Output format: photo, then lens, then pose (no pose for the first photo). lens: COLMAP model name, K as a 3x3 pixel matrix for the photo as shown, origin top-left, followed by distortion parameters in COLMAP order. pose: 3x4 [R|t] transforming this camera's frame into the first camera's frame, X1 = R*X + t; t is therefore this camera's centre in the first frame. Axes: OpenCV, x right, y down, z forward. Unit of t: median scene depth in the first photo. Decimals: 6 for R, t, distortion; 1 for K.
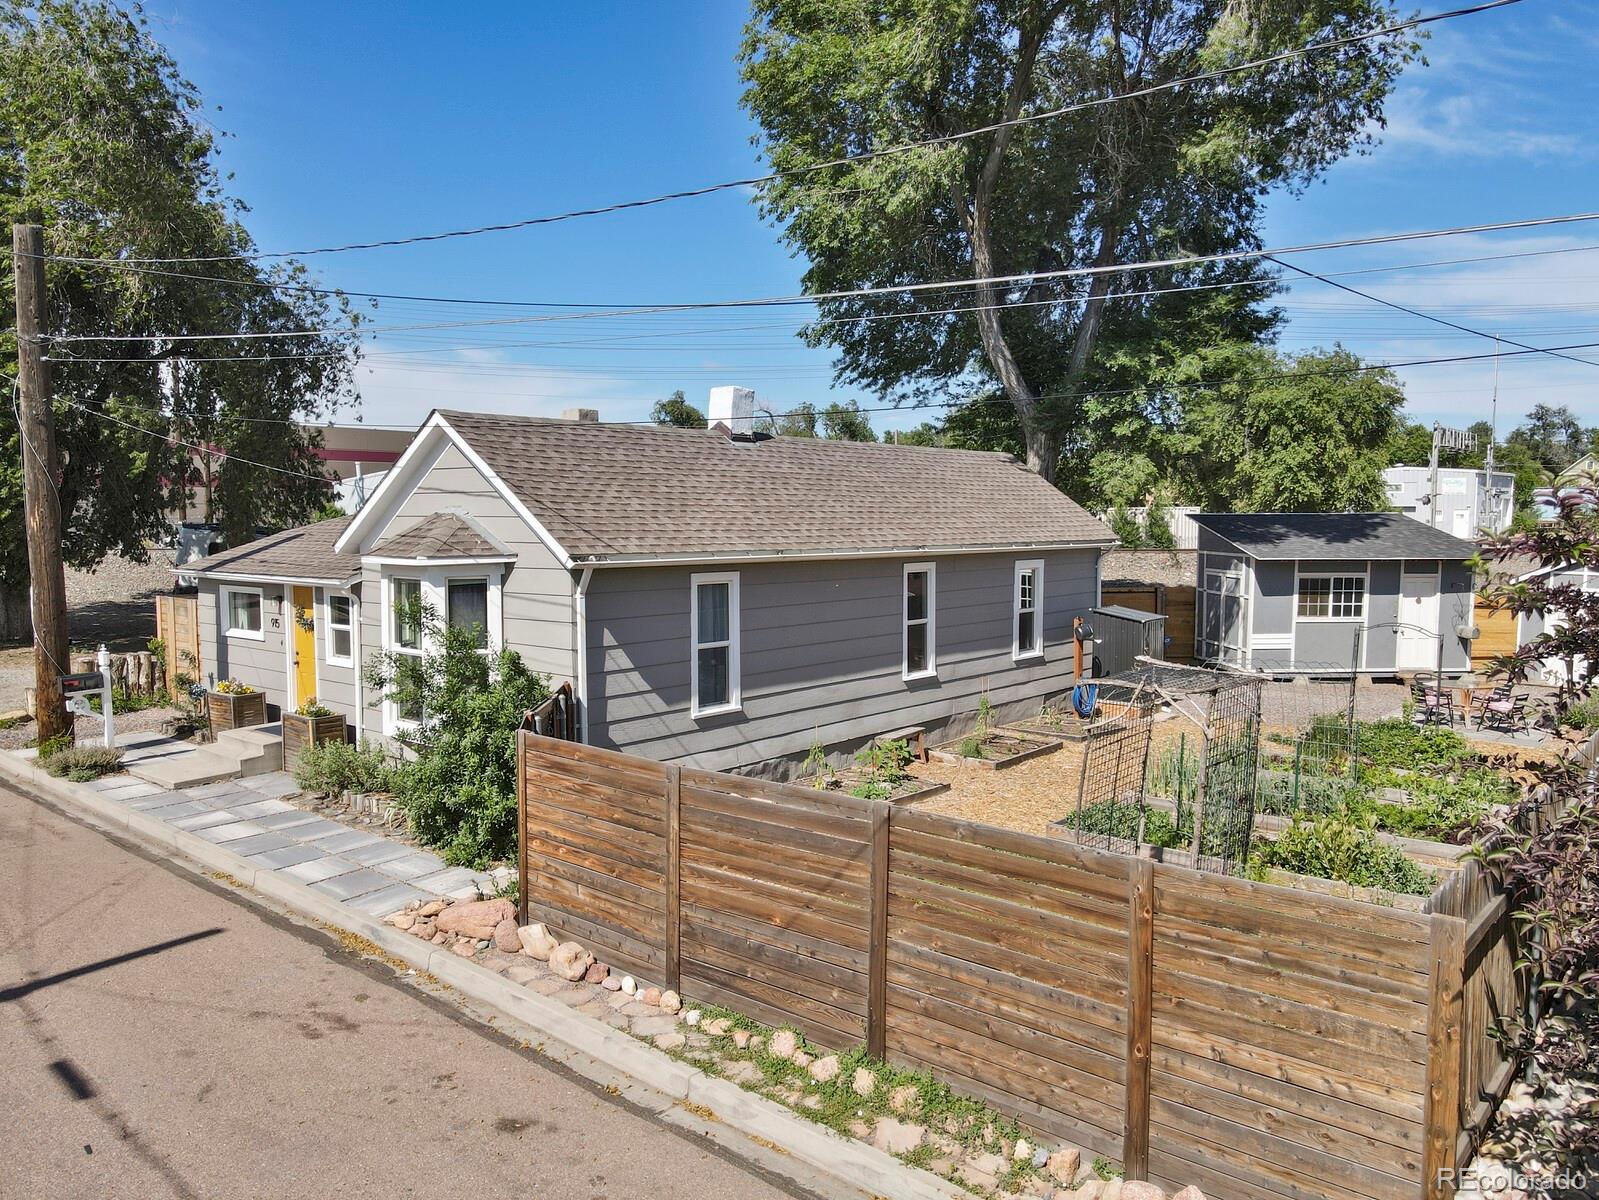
lens RADIAL K [[1172.8, 0, 805.0], [0, 1172.8, 605.4], [0, 0, 1]] dist [0.009871, 0.013096]
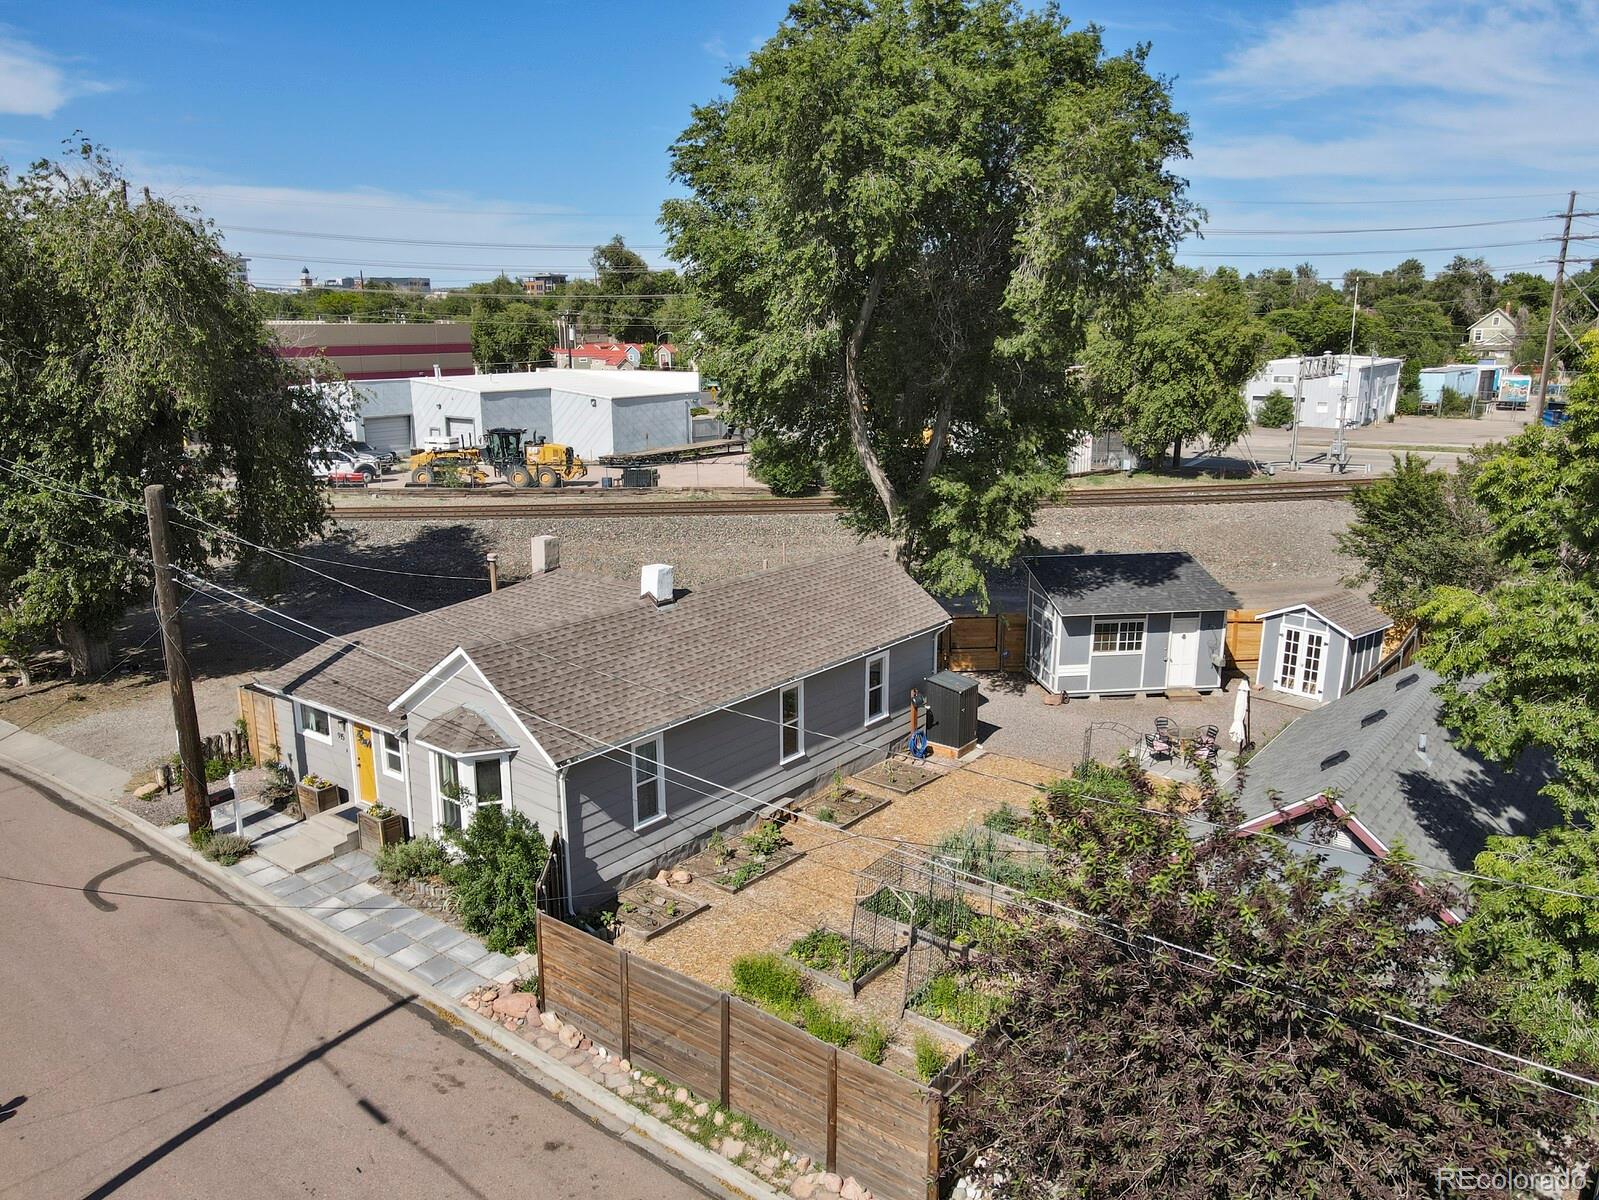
lens RADIAL K [[1172.8, 0, 805.0], [0, 1172.8, 605.4], [0, 0, 1]] dist [0.009871, 0.013096]
pose [[0.999031, -0.011586, 0.042470, 0.079107], [0.004662, 0.987167, 0.159621, -0.526582], [-0.043774, -0.159269, 0.986264, -0.588446]]
